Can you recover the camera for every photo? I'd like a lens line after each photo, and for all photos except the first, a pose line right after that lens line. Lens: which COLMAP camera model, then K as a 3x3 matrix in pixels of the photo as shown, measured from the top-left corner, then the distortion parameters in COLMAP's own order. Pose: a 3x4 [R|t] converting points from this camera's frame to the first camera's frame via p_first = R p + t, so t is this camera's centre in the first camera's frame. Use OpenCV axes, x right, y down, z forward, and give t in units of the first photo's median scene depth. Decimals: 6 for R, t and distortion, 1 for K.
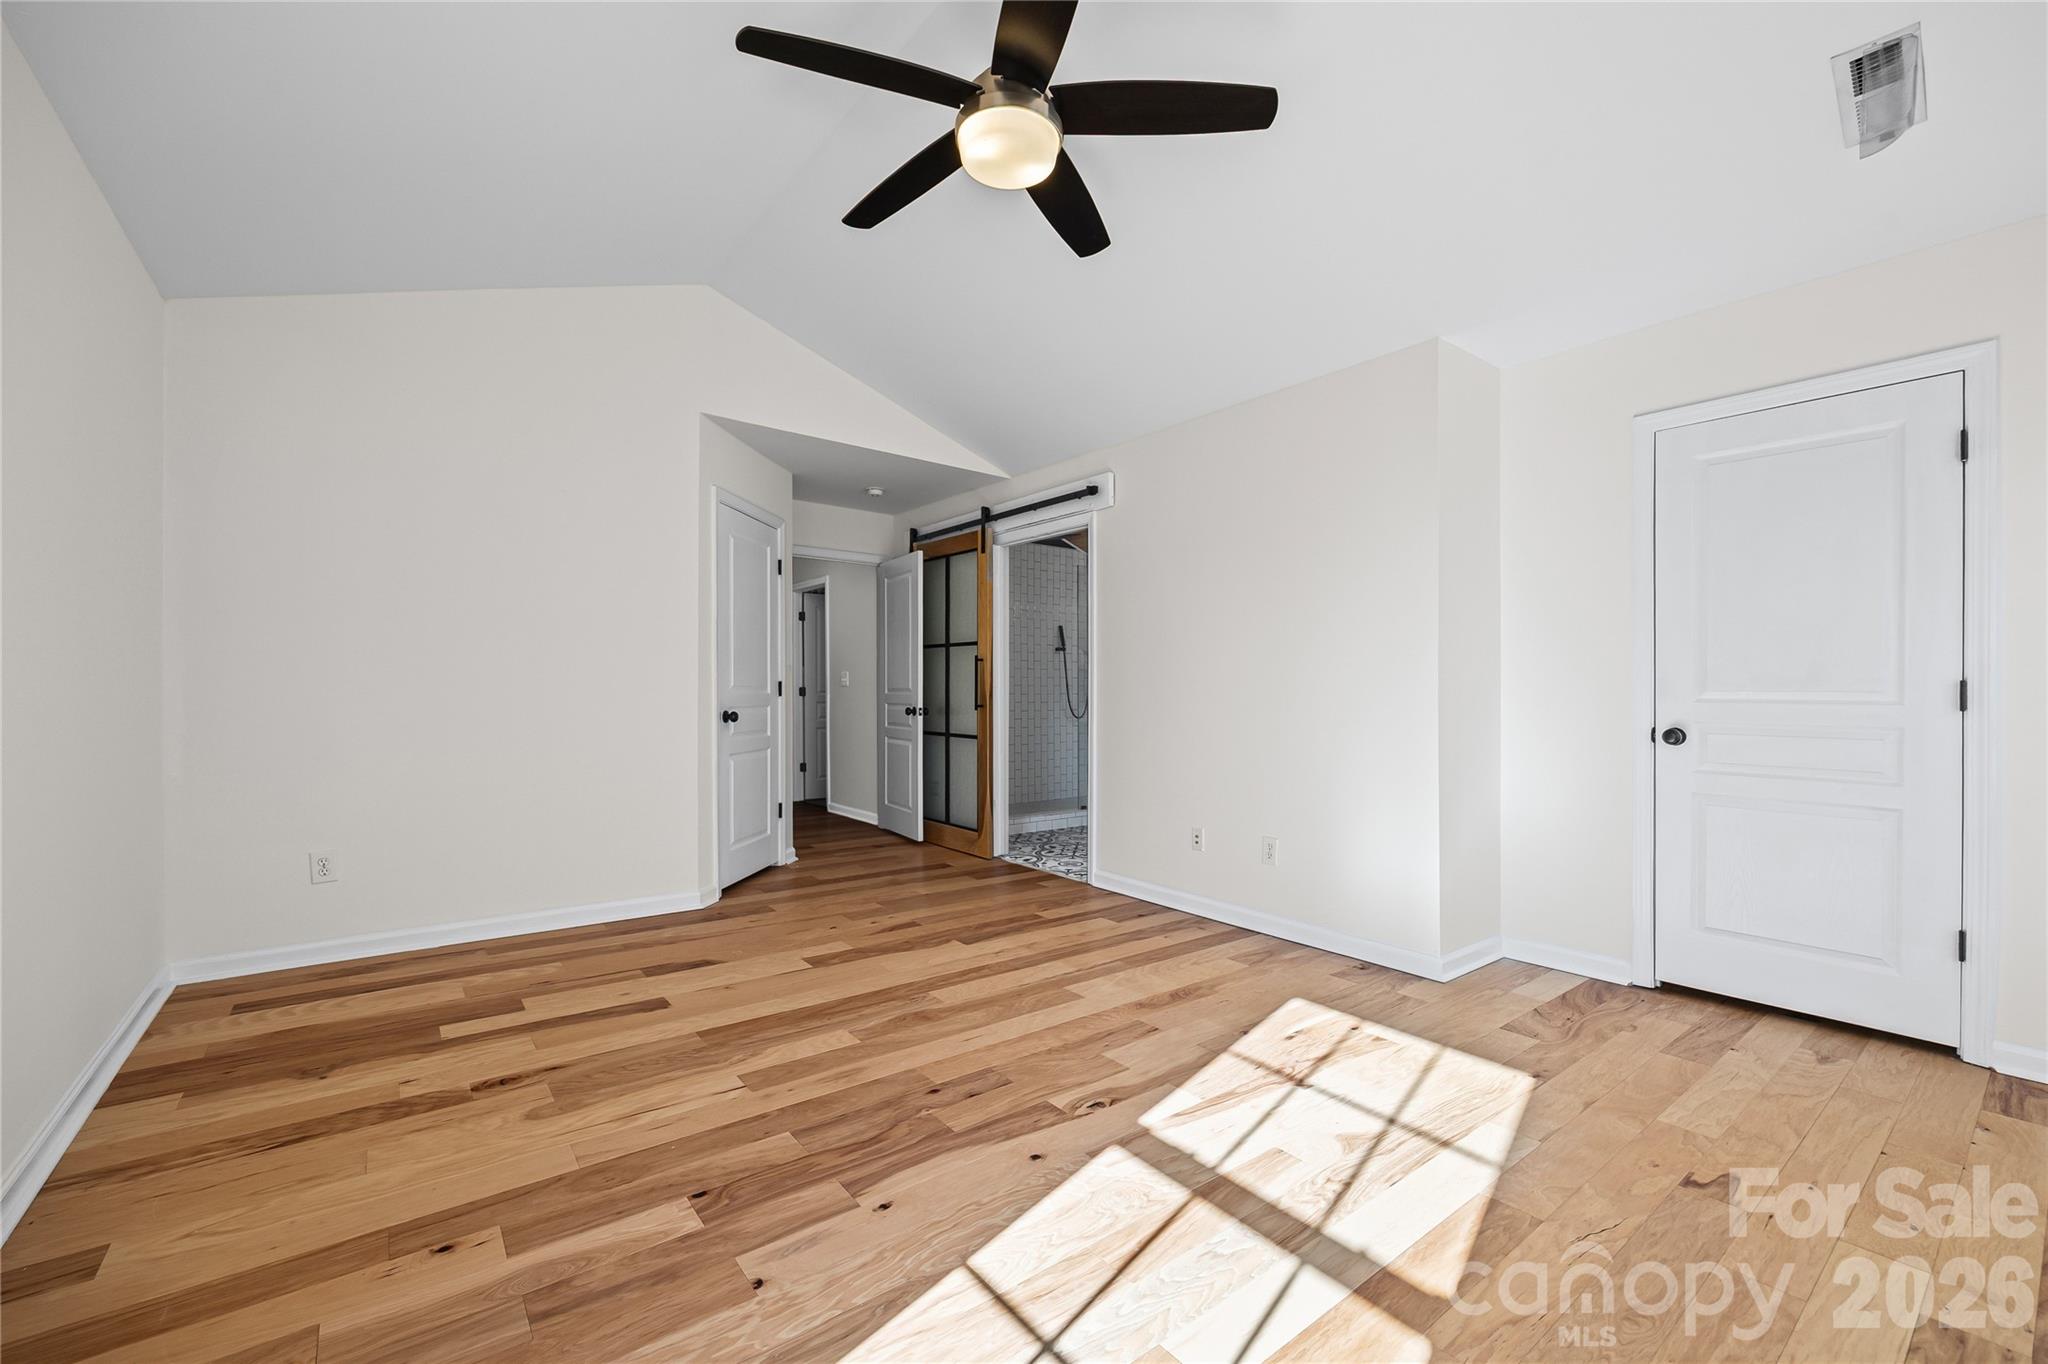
lens RADIAL K [[836.2, 0, 1029.0], [0, 836.2, 691.9], [0, 0, 1]] dist [-0.006458, 0.002061]
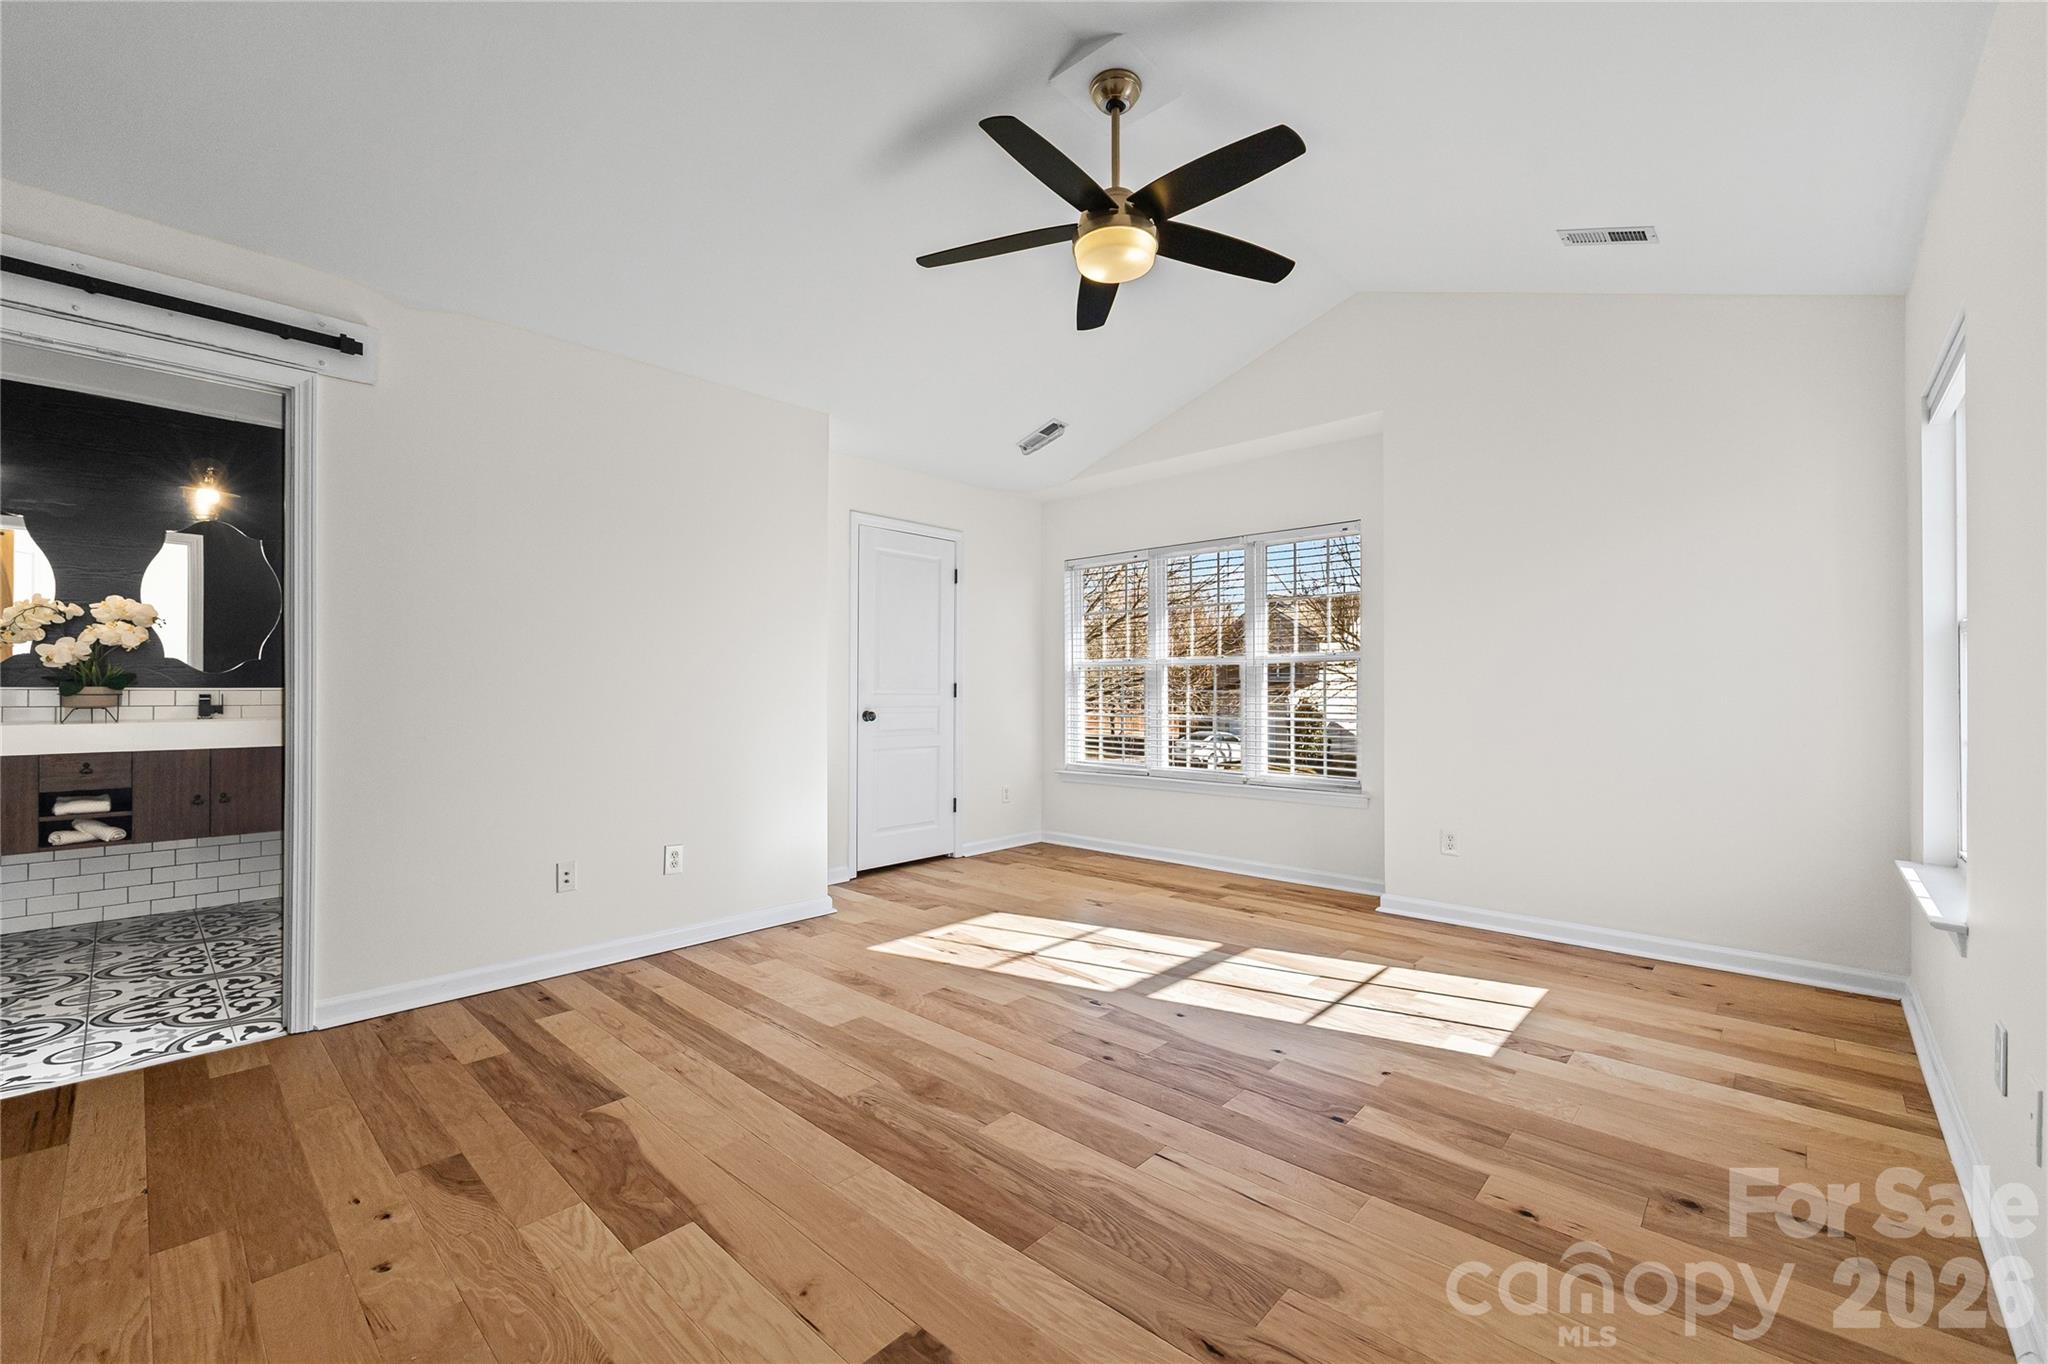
lens RADIAL K [[836.2, 0, 1028.8], [0, 836.2, 674.0], [0, 0, 1]] dist [-0.006458, 0.002061]
pose [[-0.162559, 0.014053, 0.986599, -1.030634], [-0.002872, 0.999888, -0.014716, -0.006326], [-0.986695, -0.005226, -0.162501, 1.119256]]
